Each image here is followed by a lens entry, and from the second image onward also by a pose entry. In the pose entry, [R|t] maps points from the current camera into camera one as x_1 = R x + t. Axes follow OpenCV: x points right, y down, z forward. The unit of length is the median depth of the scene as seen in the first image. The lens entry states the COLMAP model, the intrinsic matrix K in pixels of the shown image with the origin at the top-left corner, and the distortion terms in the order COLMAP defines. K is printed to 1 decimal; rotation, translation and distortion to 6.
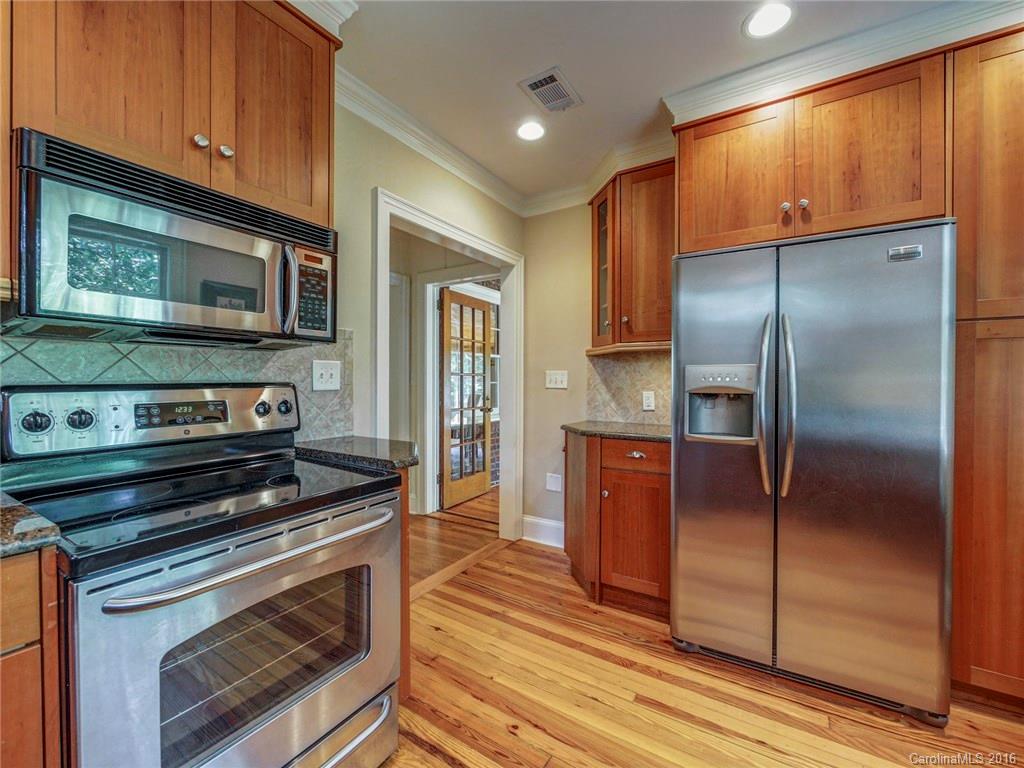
lens RADIAL K [[439.6, 0, 510.5], [0, 439.6, 384.2], [0, 0, 1]] dist [-0.008394, 0.001358]
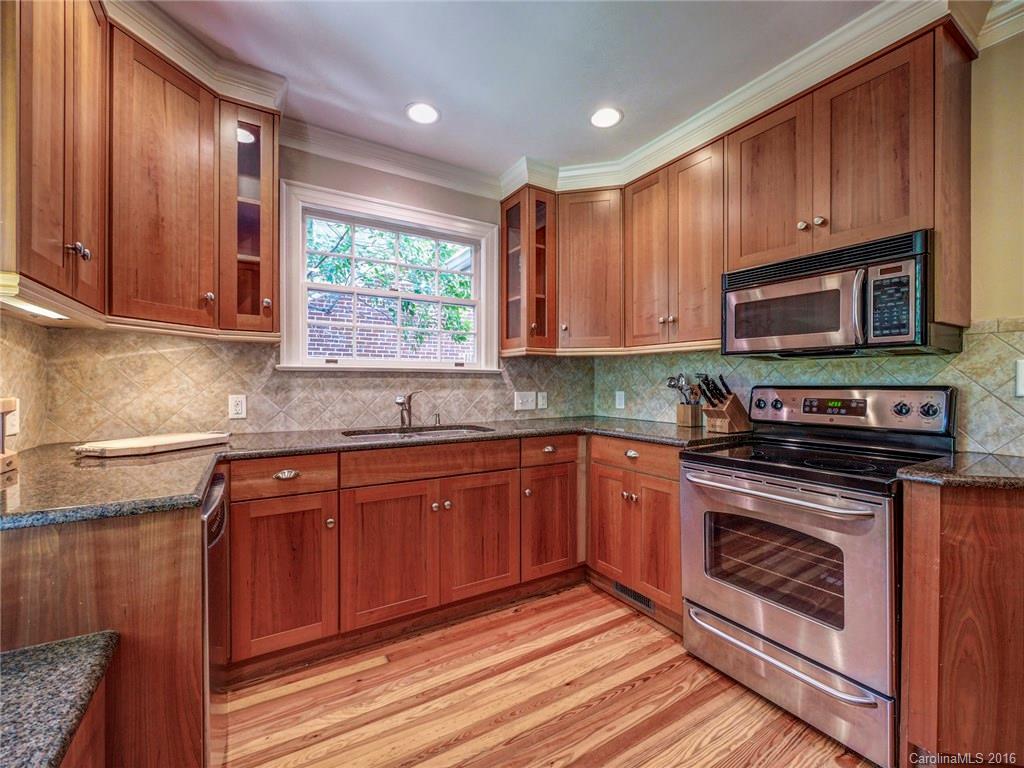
lens RADIAL K [[439.6, 0, 512.3], [0, 439.6, 382.3], [0, 0, 1]] dist [-0.008394, 0.001358]
pose [[-0.430011, -0.004455, -0.902813, 0.927902], [-0.017177, 0.999847, 0.003248, 0.001072], [0.902660, 0.016905, -0.430022, 0.642037]]
